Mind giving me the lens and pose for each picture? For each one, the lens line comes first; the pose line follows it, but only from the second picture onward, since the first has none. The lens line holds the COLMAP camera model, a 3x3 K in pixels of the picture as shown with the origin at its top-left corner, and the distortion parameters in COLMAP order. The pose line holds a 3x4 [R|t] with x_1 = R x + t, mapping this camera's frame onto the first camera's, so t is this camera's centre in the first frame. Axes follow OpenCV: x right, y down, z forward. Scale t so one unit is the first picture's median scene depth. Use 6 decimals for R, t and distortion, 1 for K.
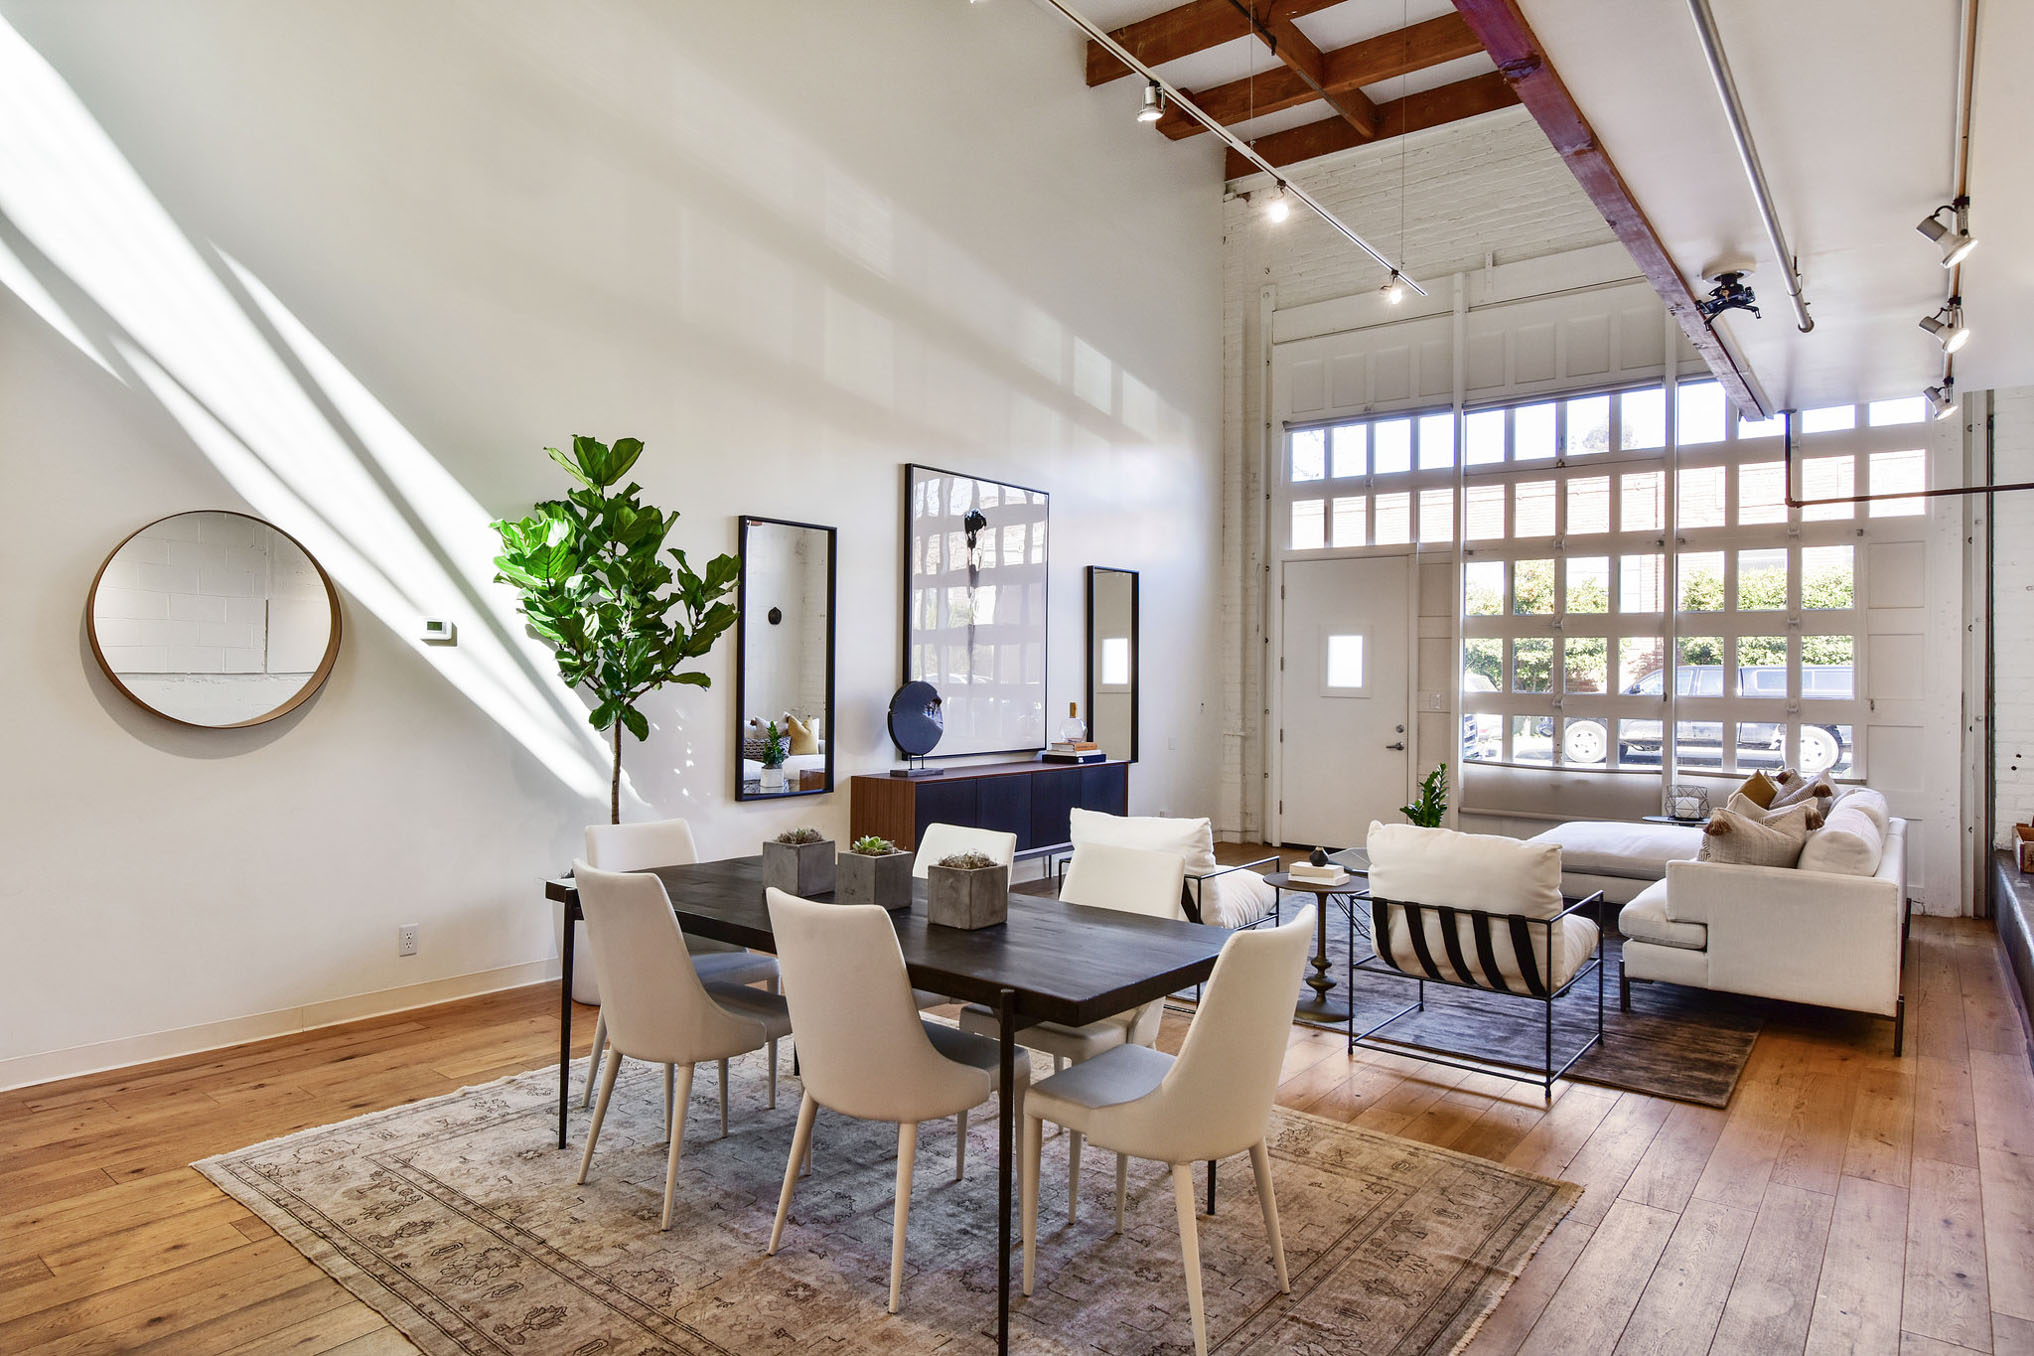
lens RADIAL K [[1172.1, 0, 1017.0], [0, 1172.1, 678.0], [0, 0, 1]] dist [-0.000151, 0.000419]
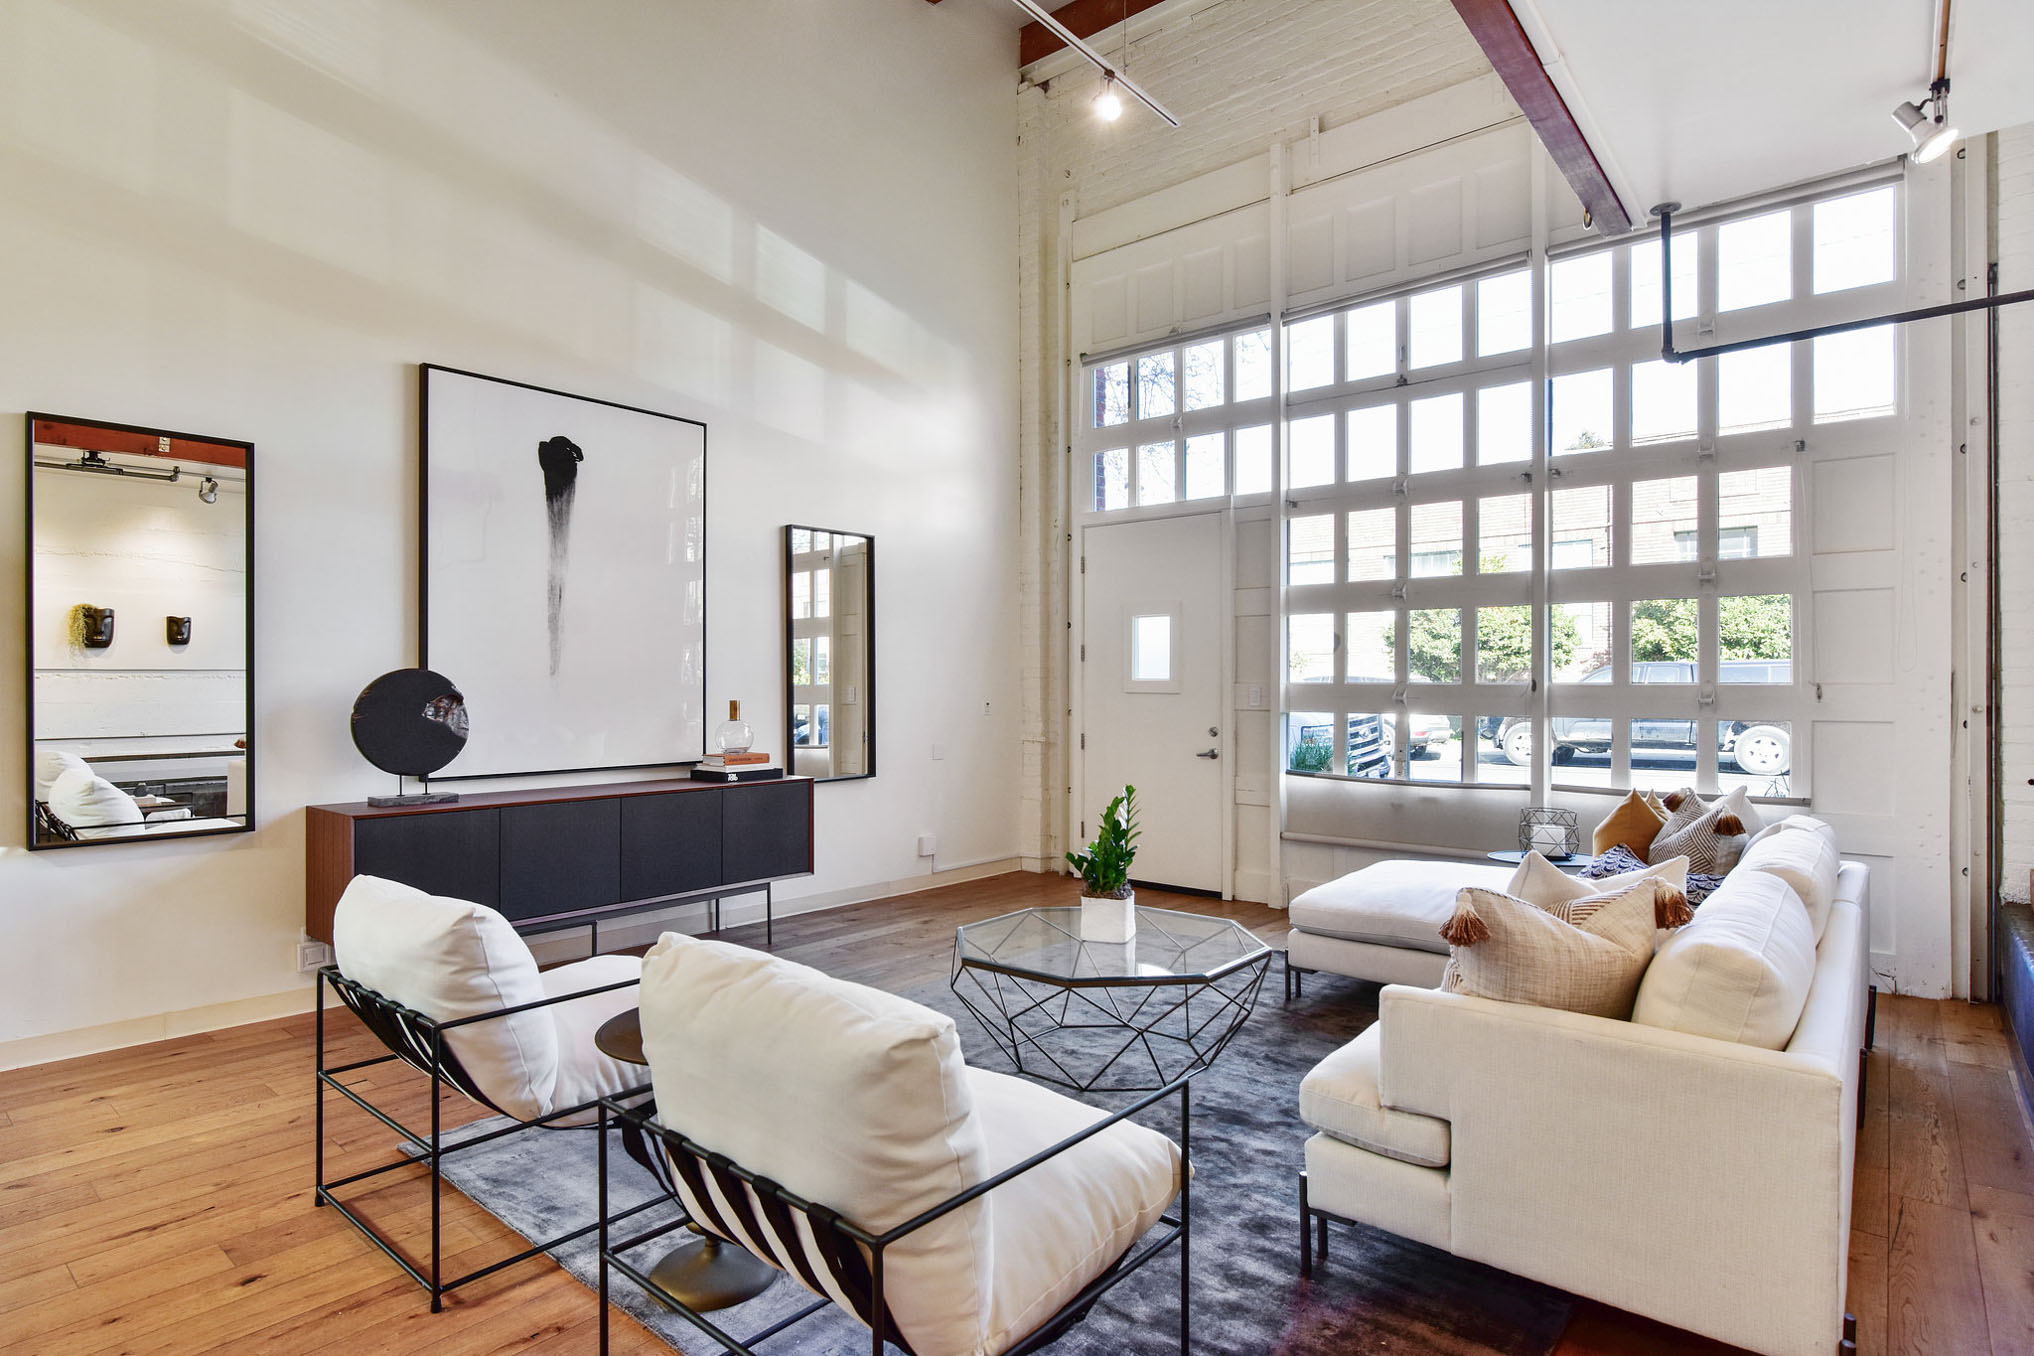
lens RADIAL K [[1050.1, 0, 1021.4], [0, 1050.1, 697.4], [0, 0, 1]] dist [-0.002291, 0.000516]
pose [[0.999386, -0.009614, -0.033699, 0.238023], [0.009861, 0.999926, 0.007154, 0.014912], [0.033628, -0.007482, 0.999406, 0.310182]]
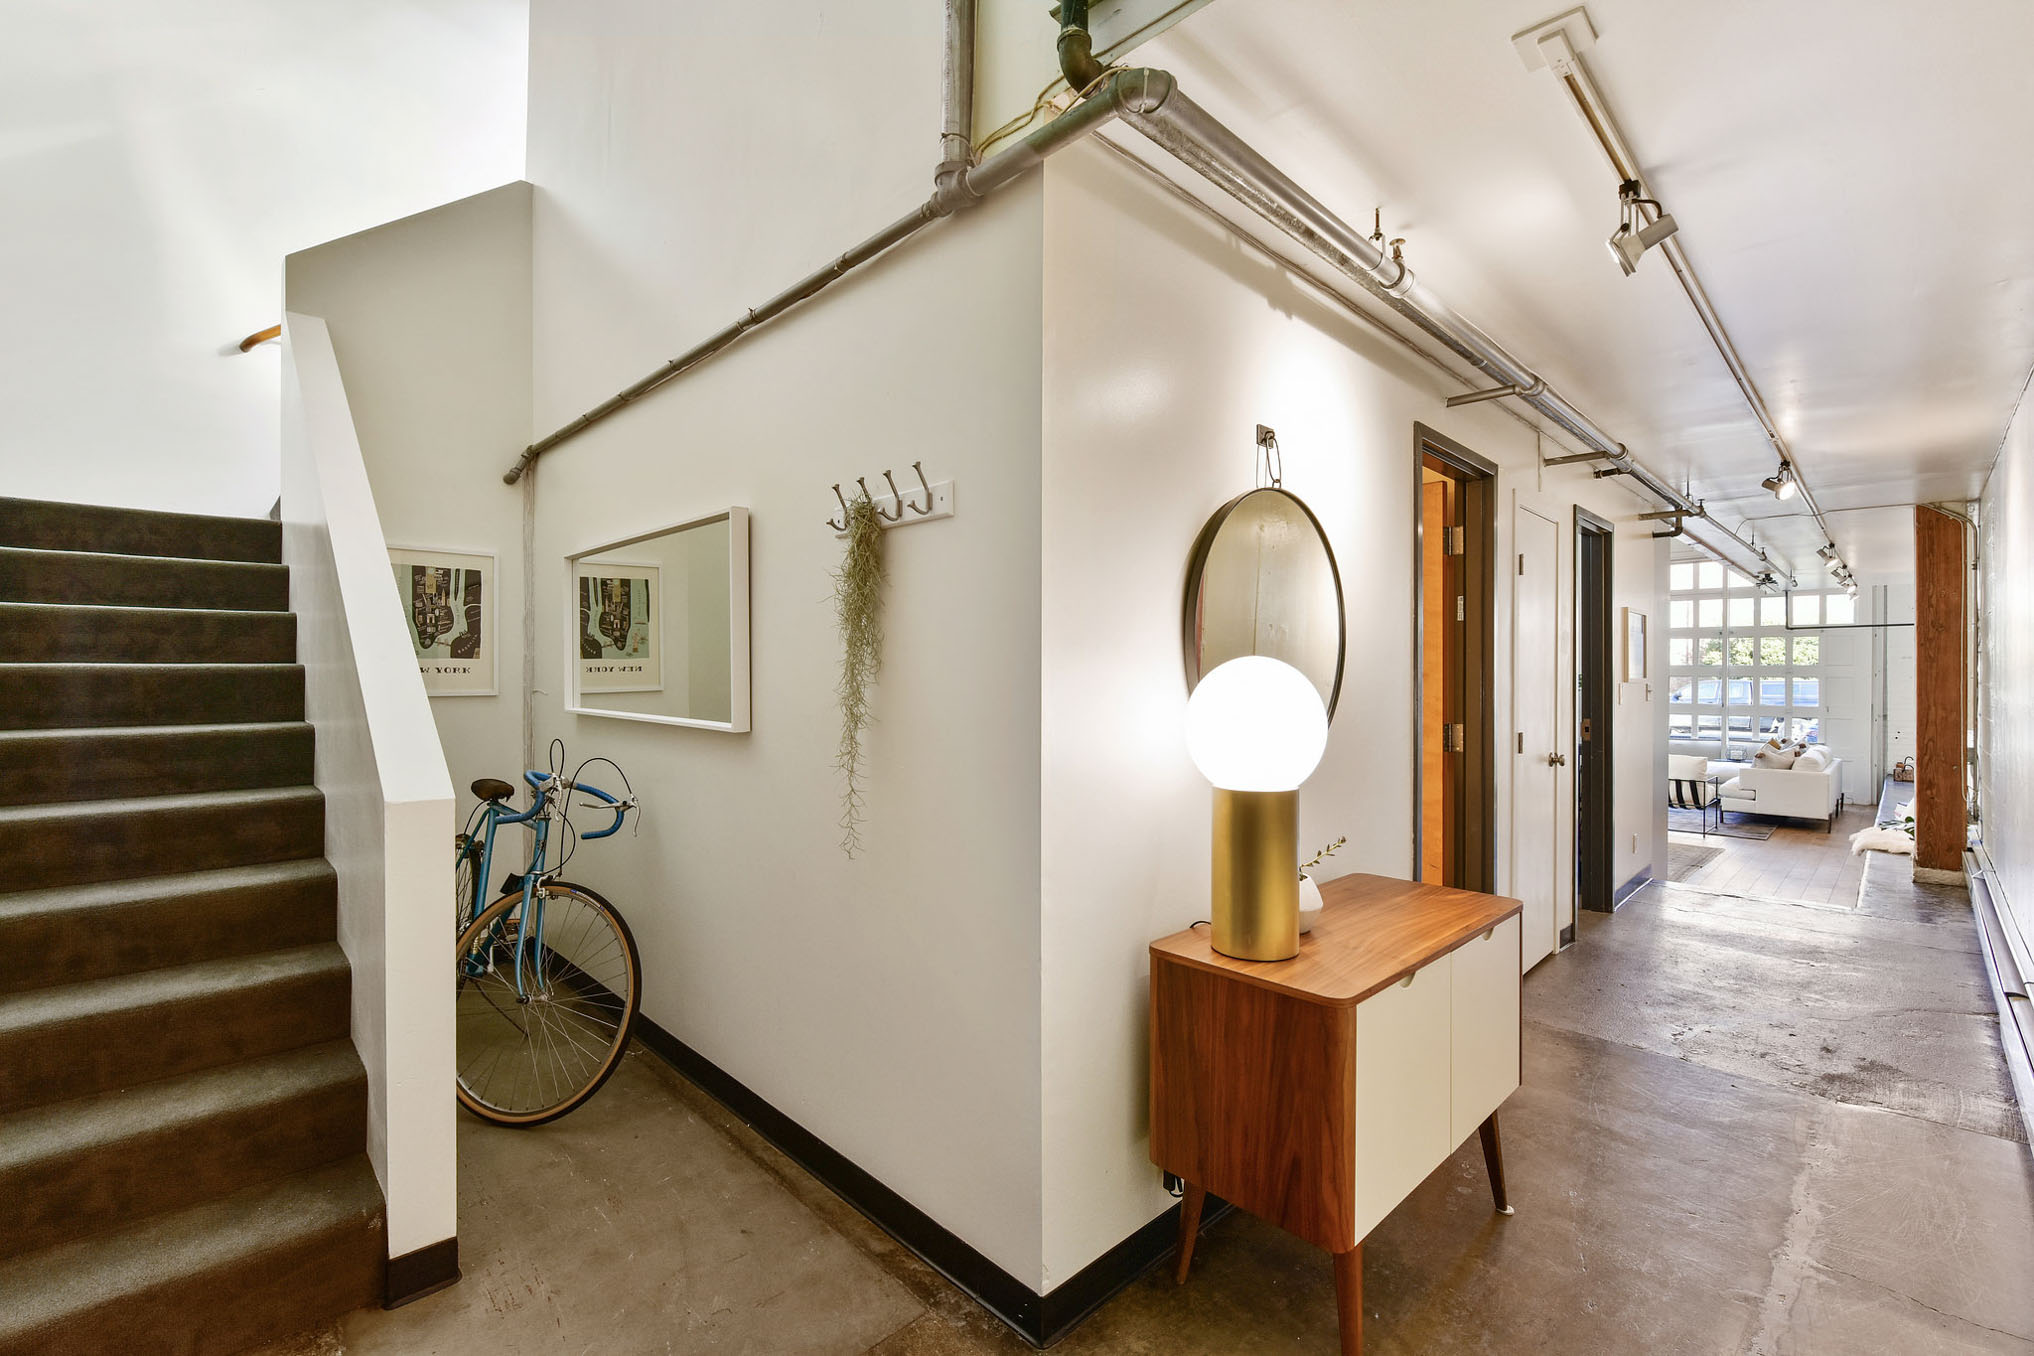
lens RADIAL K [[888.3, 0, 1017.0], [0, 888.3, 678.0], [0, 0, 1]] dist [-0.001968, -0.000344]
pose [[0.991793, -0.003143, -0.127817, -0.494308], [0.003139, 0.999995, -0.000230, -0.034798], [0.127817, -0.000173, 0.991798, -0.736676]]
